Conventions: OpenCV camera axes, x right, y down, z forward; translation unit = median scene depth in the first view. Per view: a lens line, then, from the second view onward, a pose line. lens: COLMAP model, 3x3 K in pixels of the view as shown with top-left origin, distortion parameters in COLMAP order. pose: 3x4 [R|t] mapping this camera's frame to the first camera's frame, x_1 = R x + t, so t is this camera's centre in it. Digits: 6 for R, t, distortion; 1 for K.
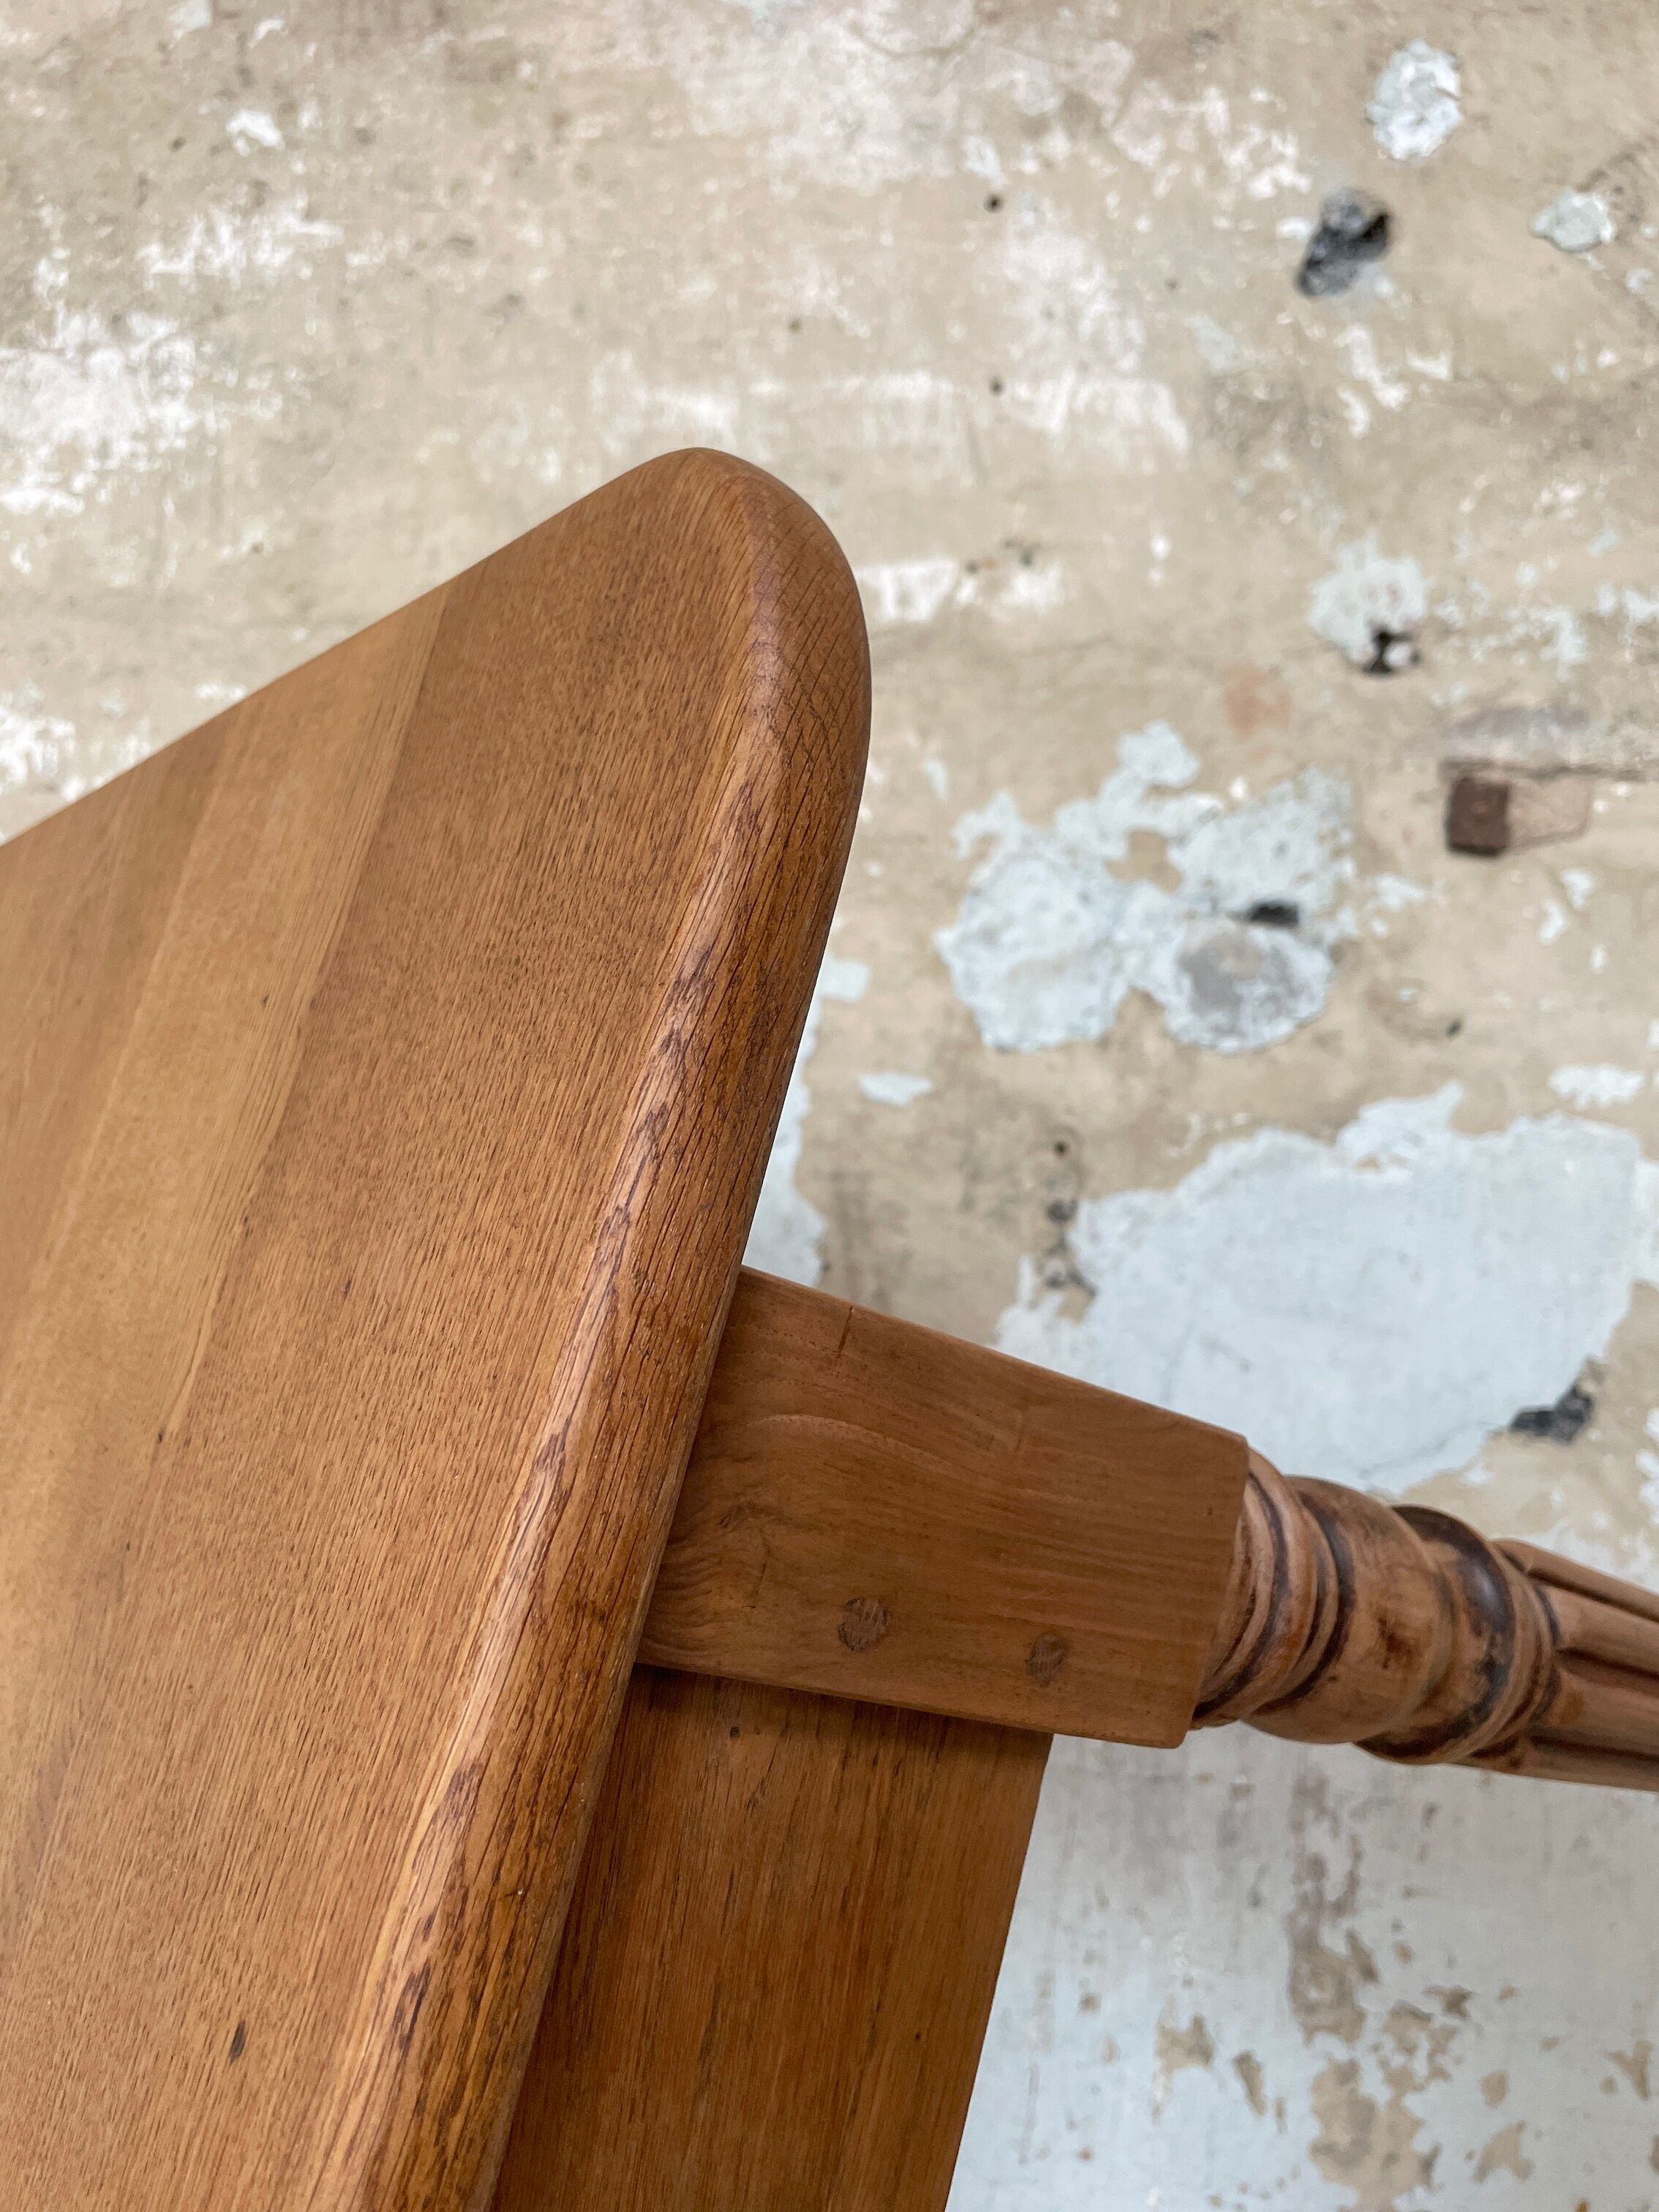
lens RADIAL K [[1770.8, 0, 832.2], [0, 1770.8, 1102.6], [0, 0, 1]] dist [0.079481, -0.129436]
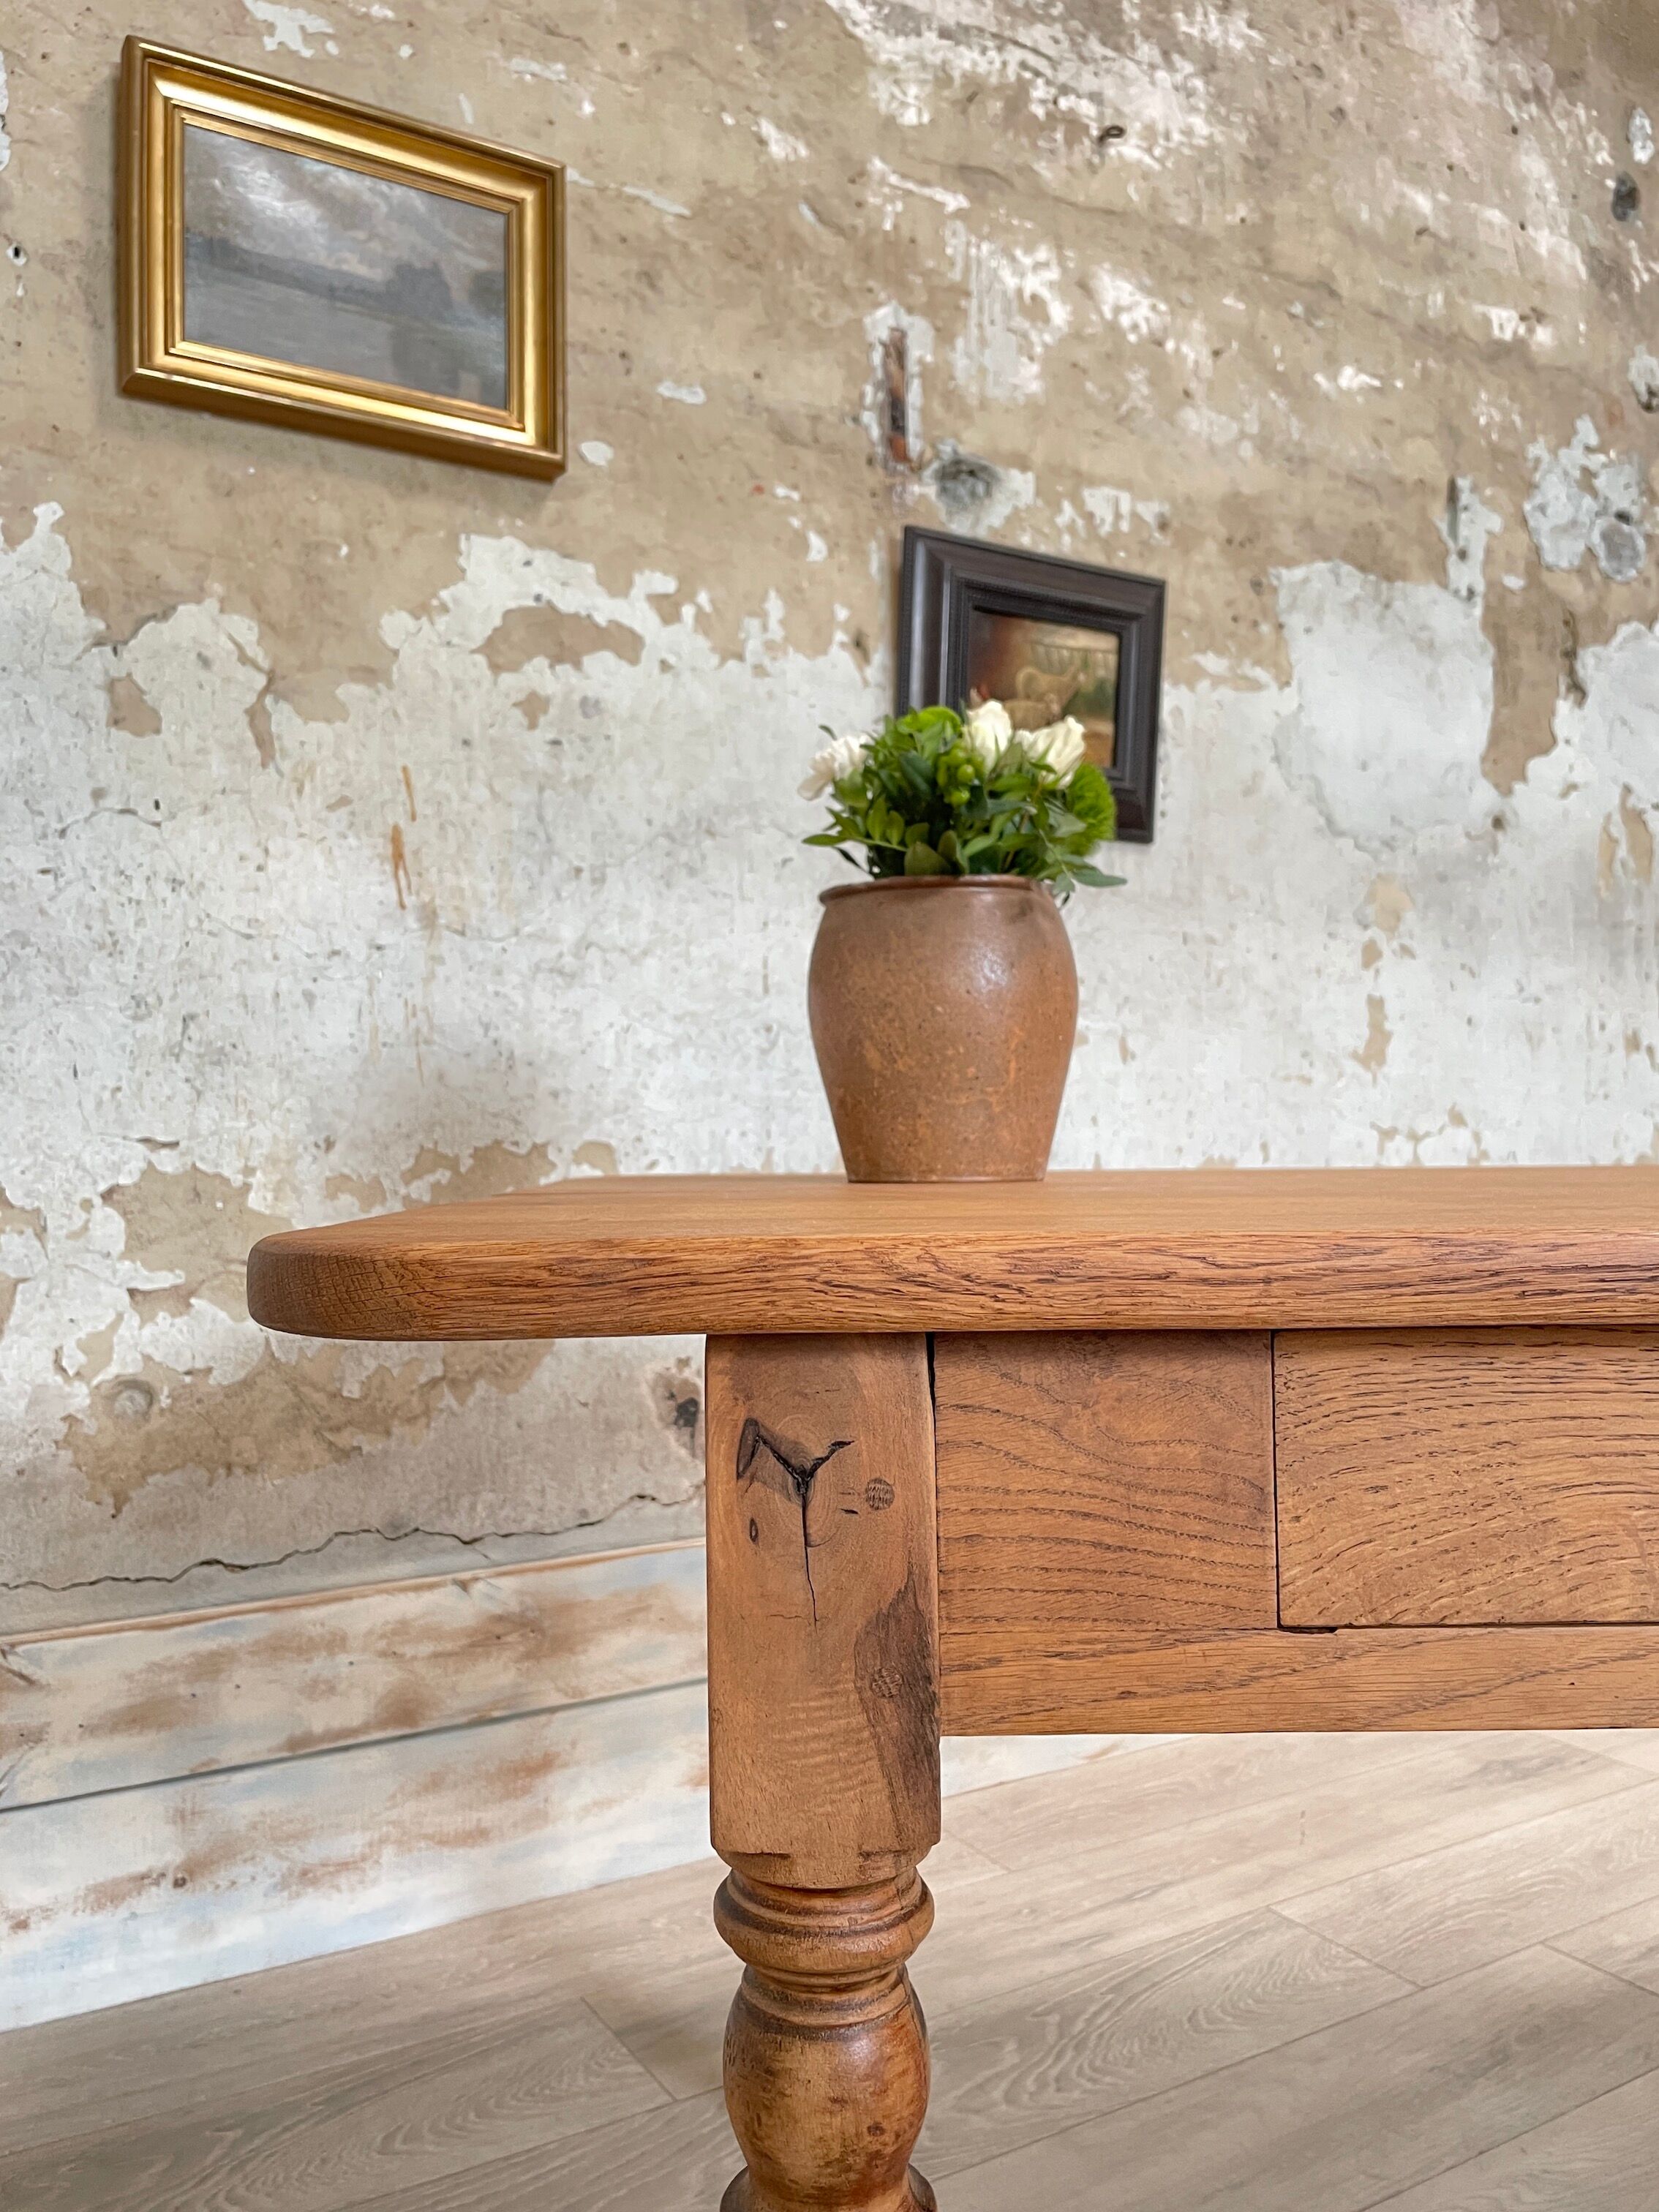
lens RADIAL K [[1698.8, 0, 834.5], [0, 1698.8, 1096.4], [0, 0, 1]] dist [0.078407, -0.104609]
pose [[0.816329, -0.050574, 0.575368, -1.640203], [0.026611, 0.998395, 0.050002, 0.428095], [-0.576973, -0.025507, 0.816365, -0.119543]]
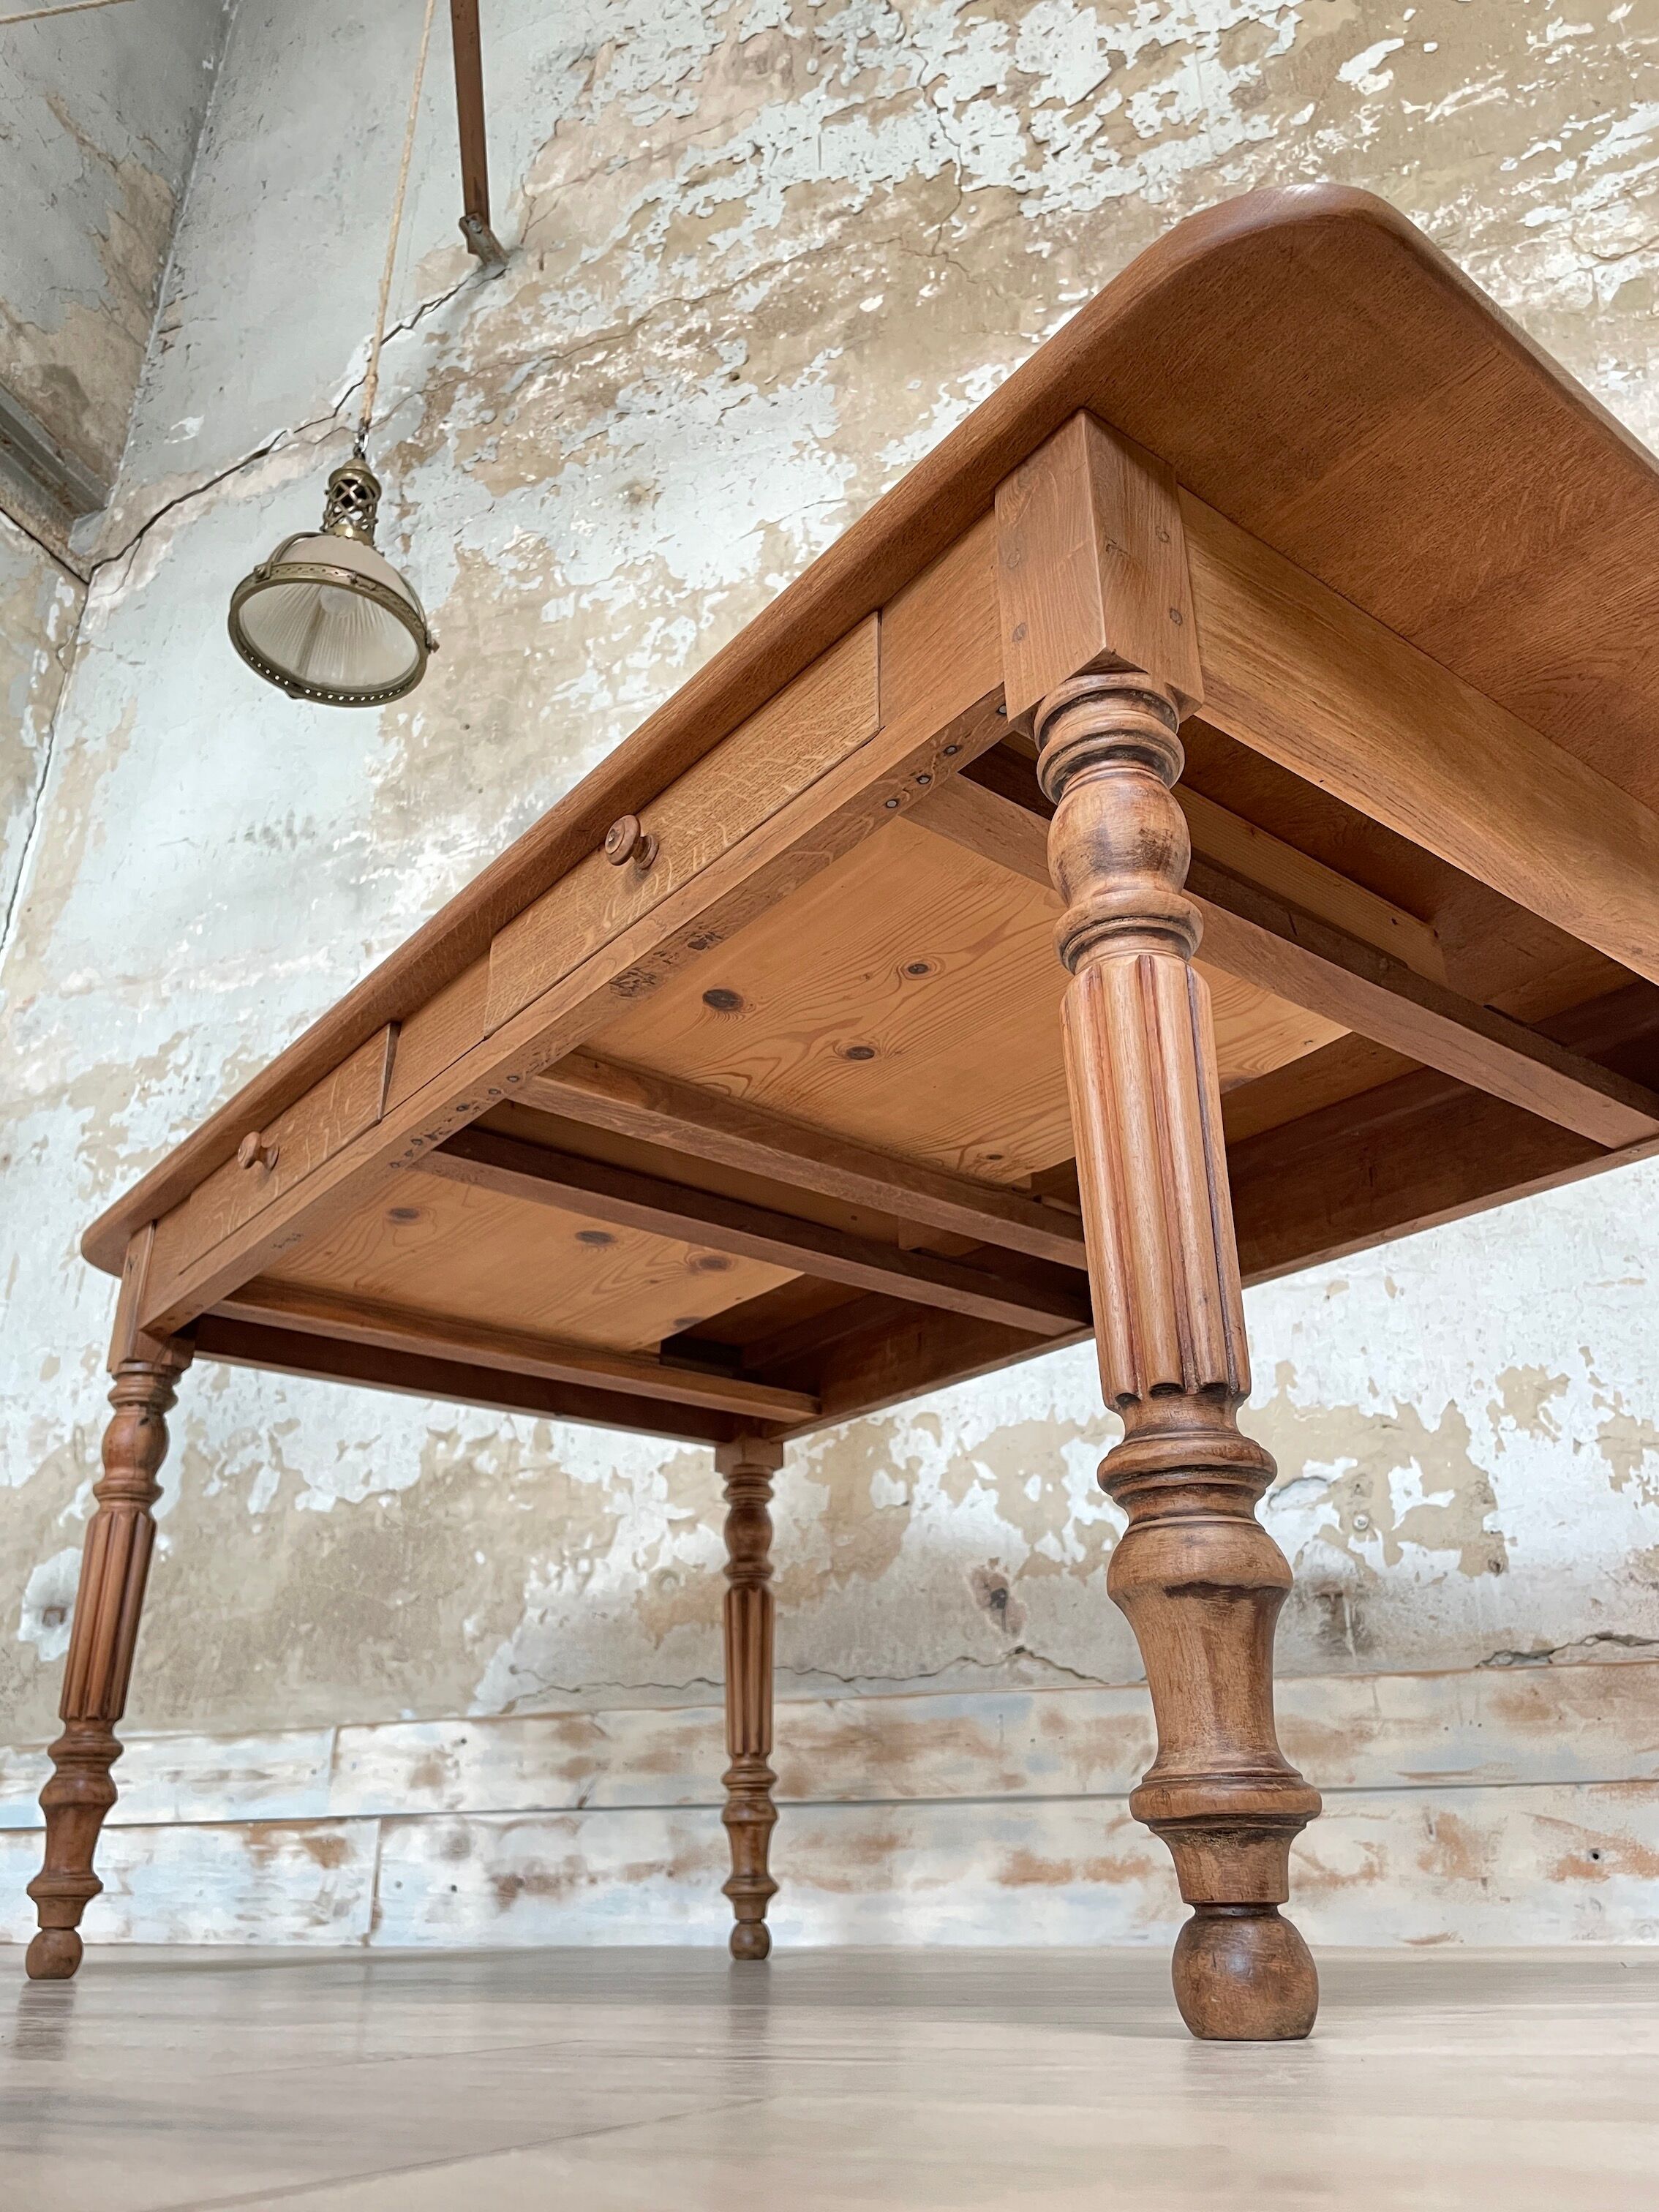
lens RADIAL K [[1664.7, 0, 824.4], [0, 1664.7, 1098.8], [0, 0, 1]] dist [0.083145, -0.108864]
pose [[0.949447, -0.194222, -0.246633, -0.637542], [0.081304, 0.910966, -0.404389, 0.948906], [0.303216, 0.363893, 0.880705, -0.808587]]
